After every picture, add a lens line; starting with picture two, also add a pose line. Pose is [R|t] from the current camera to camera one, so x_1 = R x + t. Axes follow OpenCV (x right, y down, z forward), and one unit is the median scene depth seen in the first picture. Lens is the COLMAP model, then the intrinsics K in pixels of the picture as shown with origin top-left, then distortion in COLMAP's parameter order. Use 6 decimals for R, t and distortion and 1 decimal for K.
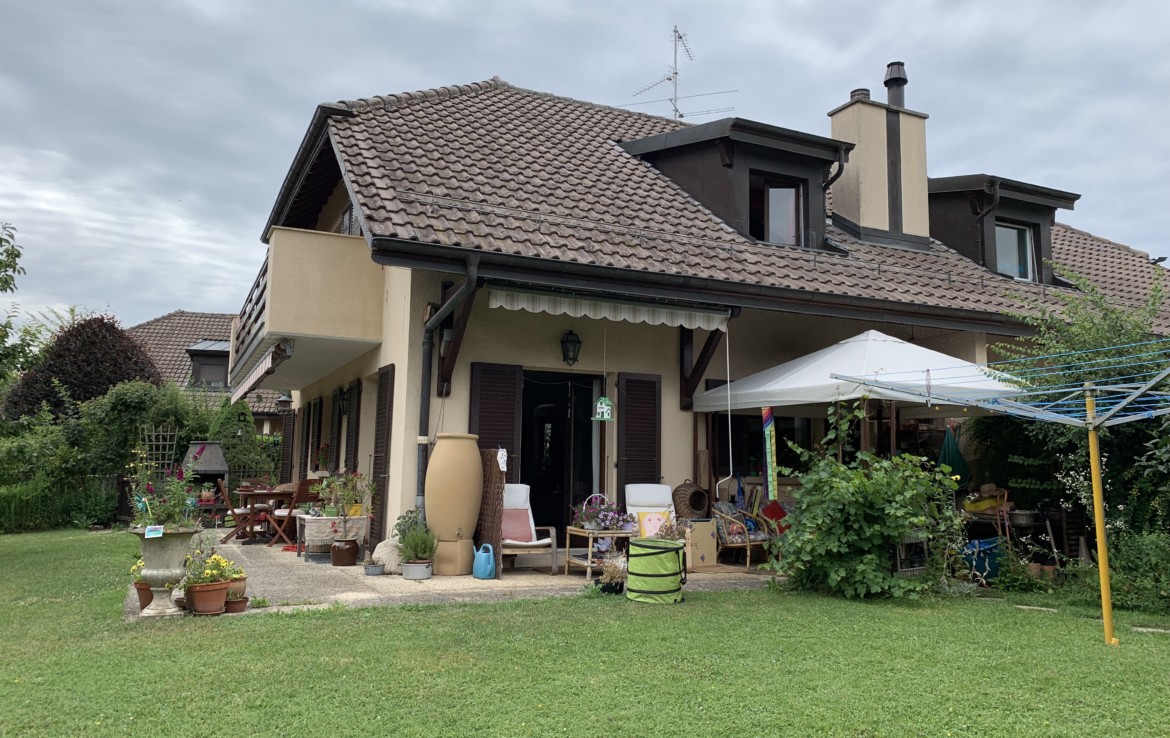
lens RADIAL K [[888.2, 0, 580.5], [0, 888.2, 352.6], [0, 0, 1]] dist [0.078159, -0.108648]
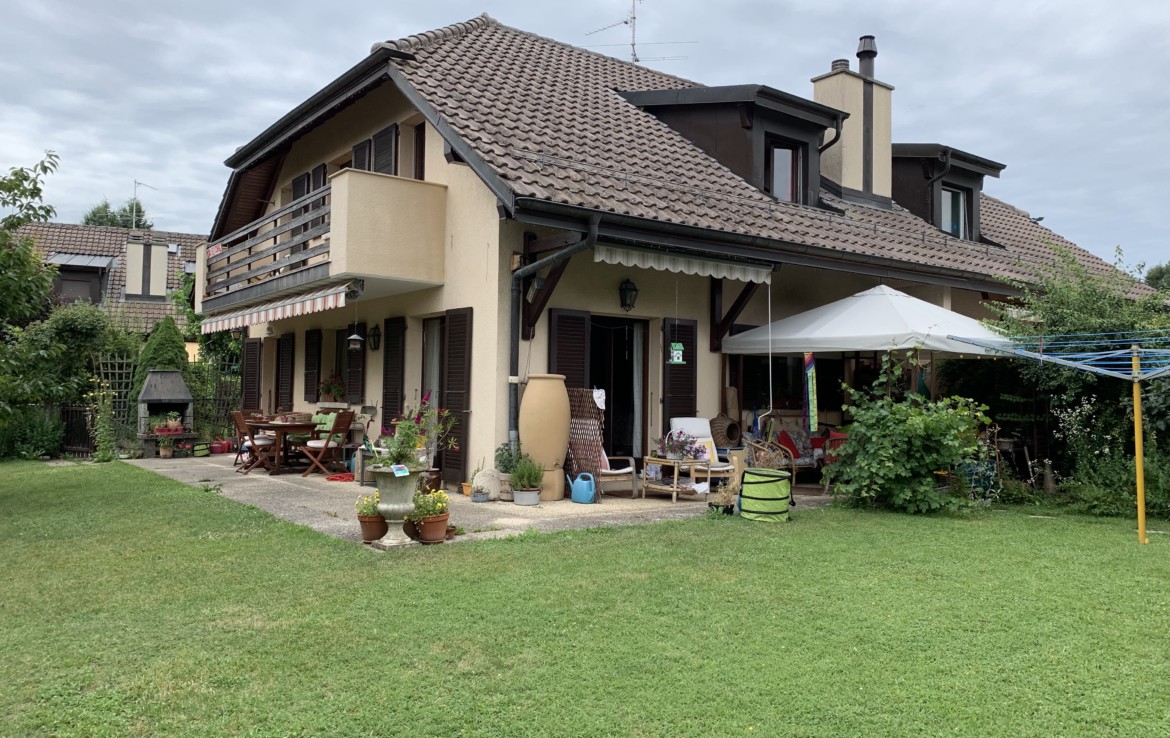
lens RADIAL K [[888.2, 0, 580.5], [0, 888.2, 352.6], [0, 0, 1]] dist [0.078159, -0.108648]
pose [[0.980460, 0.009025, 0.196513, -0.270836], [-0.026754, 0.995783, 0.087754, -0.028026], [-0.194893, -0.091297, 0.976566, -0.061882]]
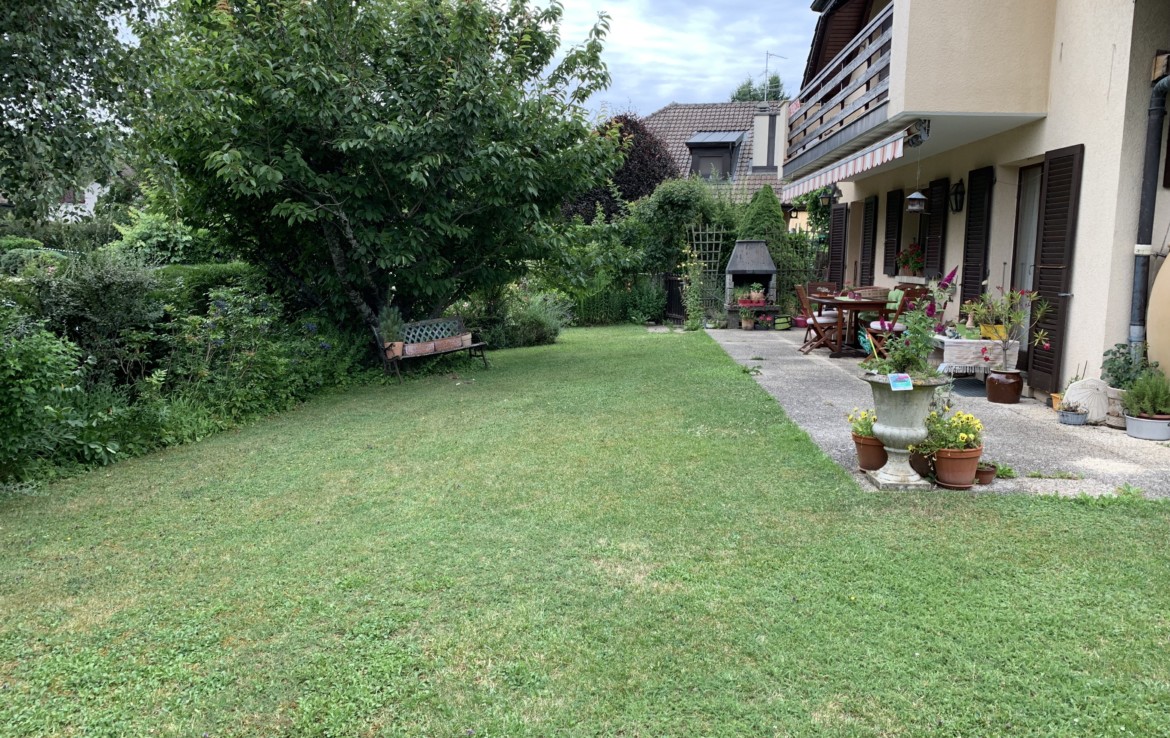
lens RADIAL K [[888.2, 0, 580.5], [0, 888.2, 352.6], [0, 0, 1]] dist [0.078159, -0.108648]
pose [[0.881684, 0.053637, -0.468783, -0.203031], [0.058242, 0.973549, 0.220932, -0.007925], [0.468233, -0.222095, 0.855238, 0.121768]]
